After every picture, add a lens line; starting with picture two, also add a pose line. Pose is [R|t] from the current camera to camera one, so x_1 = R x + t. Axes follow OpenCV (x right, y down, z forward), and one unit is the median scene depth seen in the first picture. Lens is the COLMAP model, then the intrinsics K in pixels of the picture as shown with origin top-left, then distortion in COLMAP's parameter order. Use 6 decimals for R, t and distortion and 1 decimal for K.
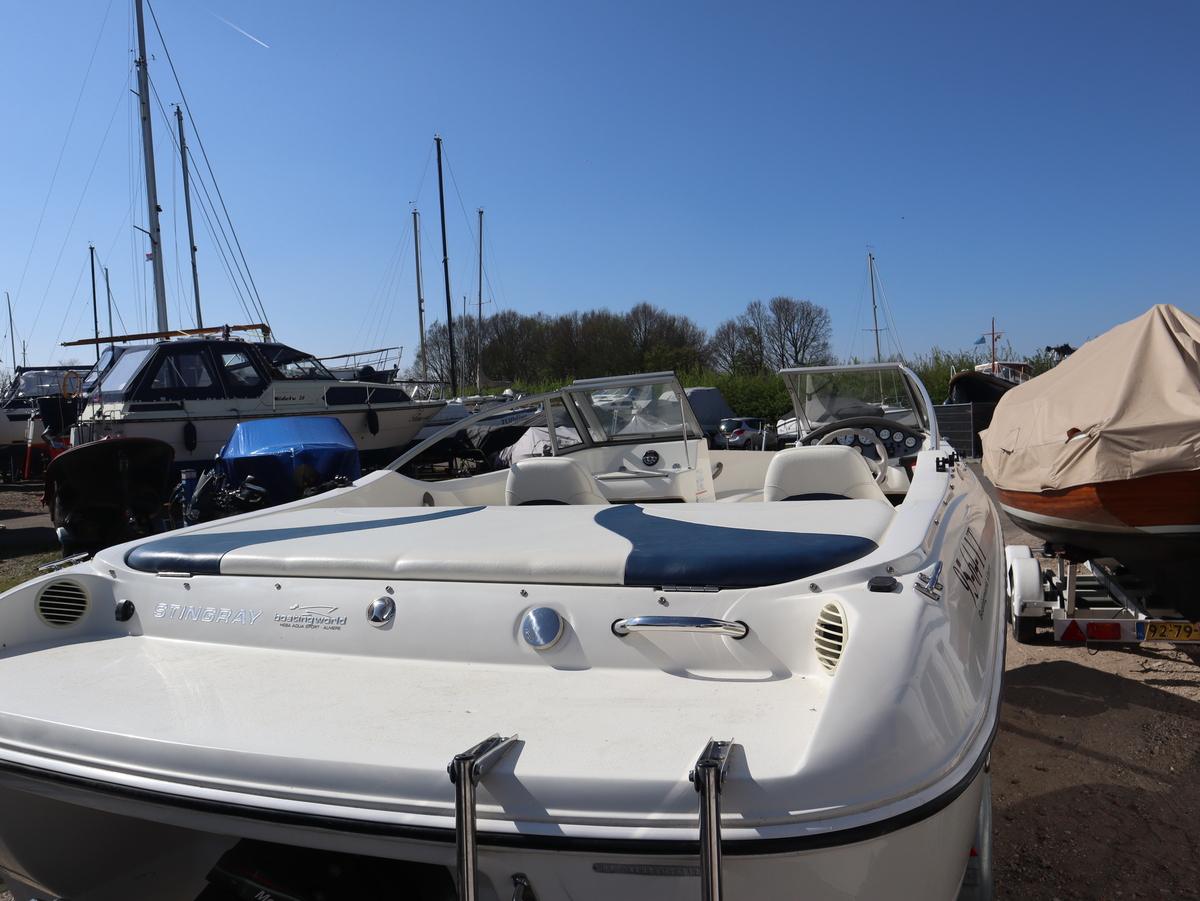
lens RADIAL K [[940.7, 0, 598.6], [0, 940.7, 446.0], [0, 0, 1]] dist [-0.124940, 0.079625]
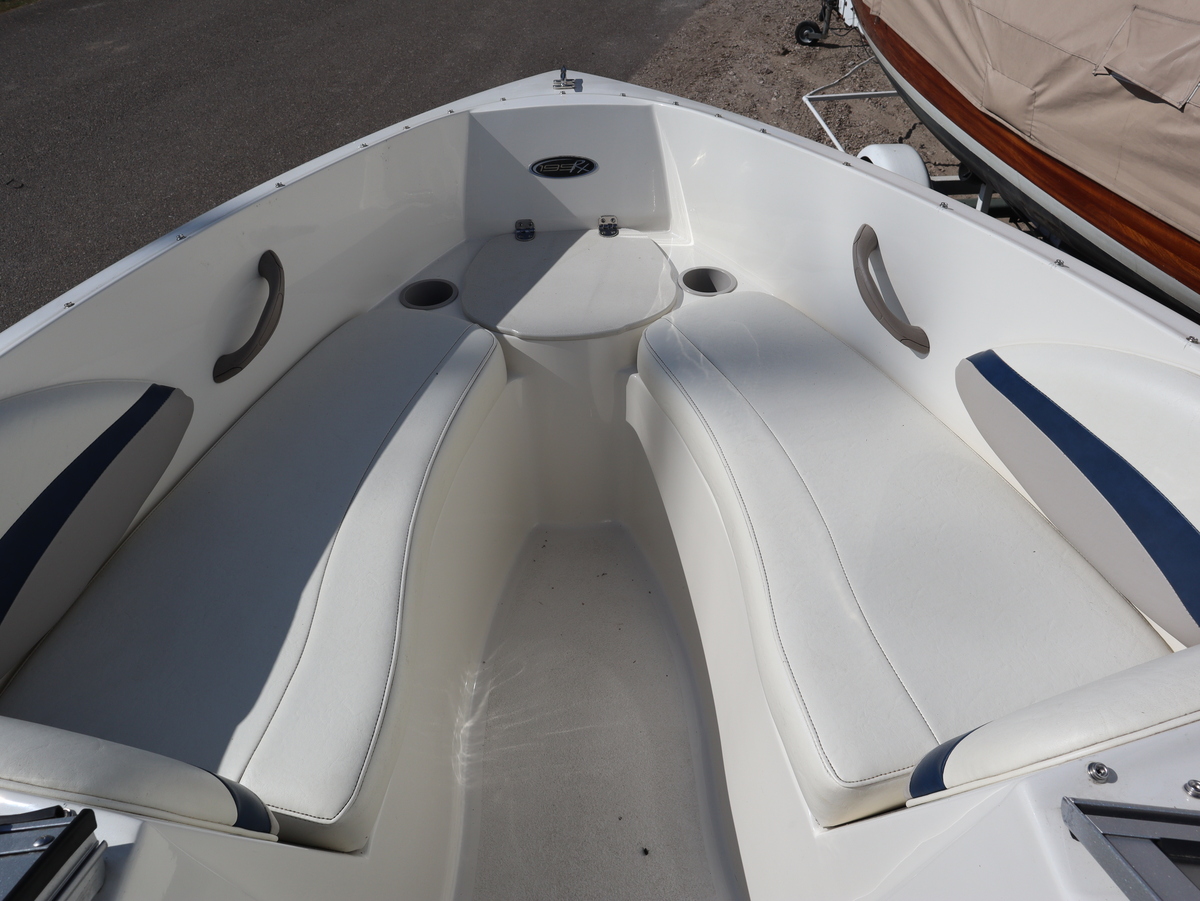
lens RADIAL K [[940.7, 0, 595.8], [0, 940.7, 451.5], [0, 0, 1]] dist [-0.124940, 0.079625]
pose [[0.910527, -0.243291, 0.334290, 0.030277], [-0.016316, 0.786764, 0.617038, -0.024007], [-0.413127, -0.567284, 0.712401, 0.202605]]
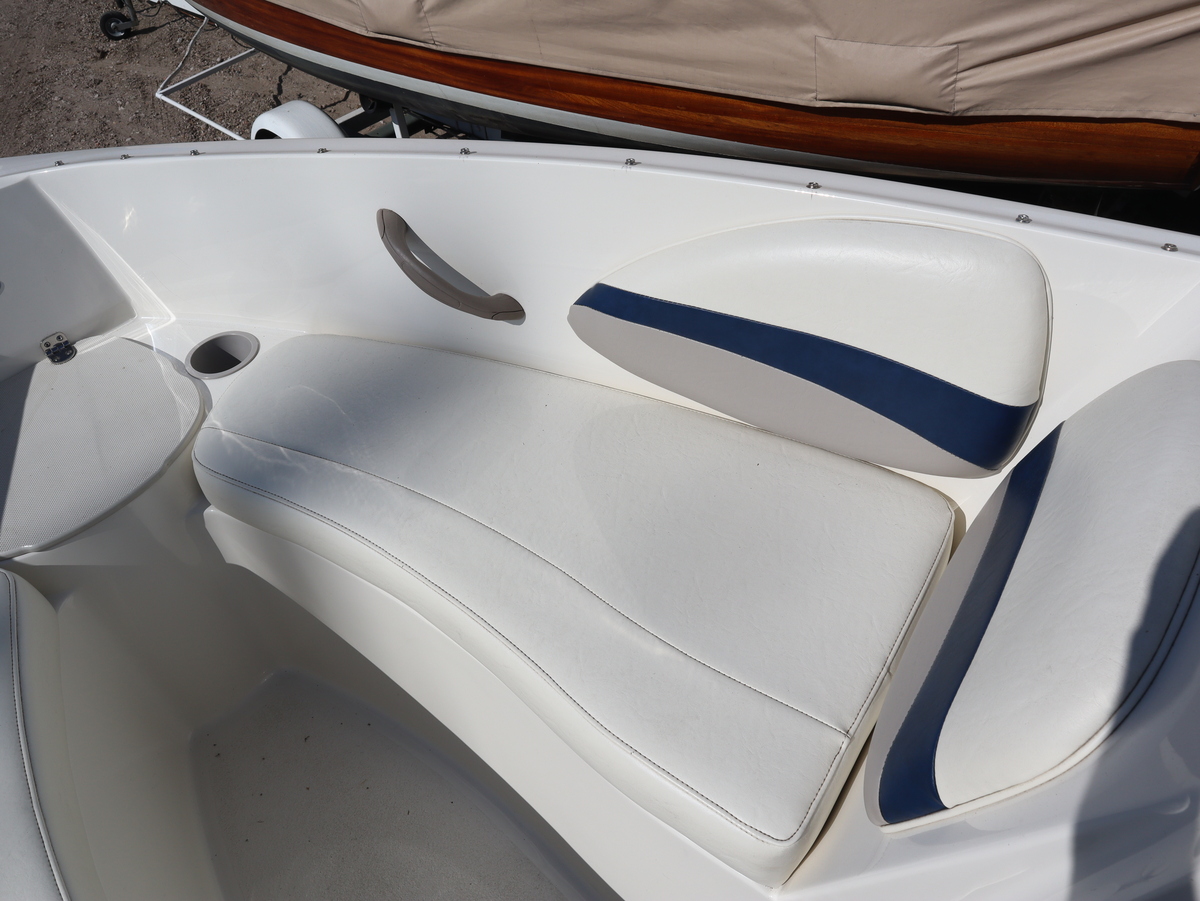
lens RADIAL K [[940.7, 0, 601.9], [0, 940.7, 450.6], [0, 0, 1]] dist [-0.124940, 0.079625]
pose [[0.408194, -0.638957, 0.652005, 0.034870], [0.081410, 0.736850, 0.671137, -0.021173], [-0.909258, -0.220874, 0.352796, 0.216729]]
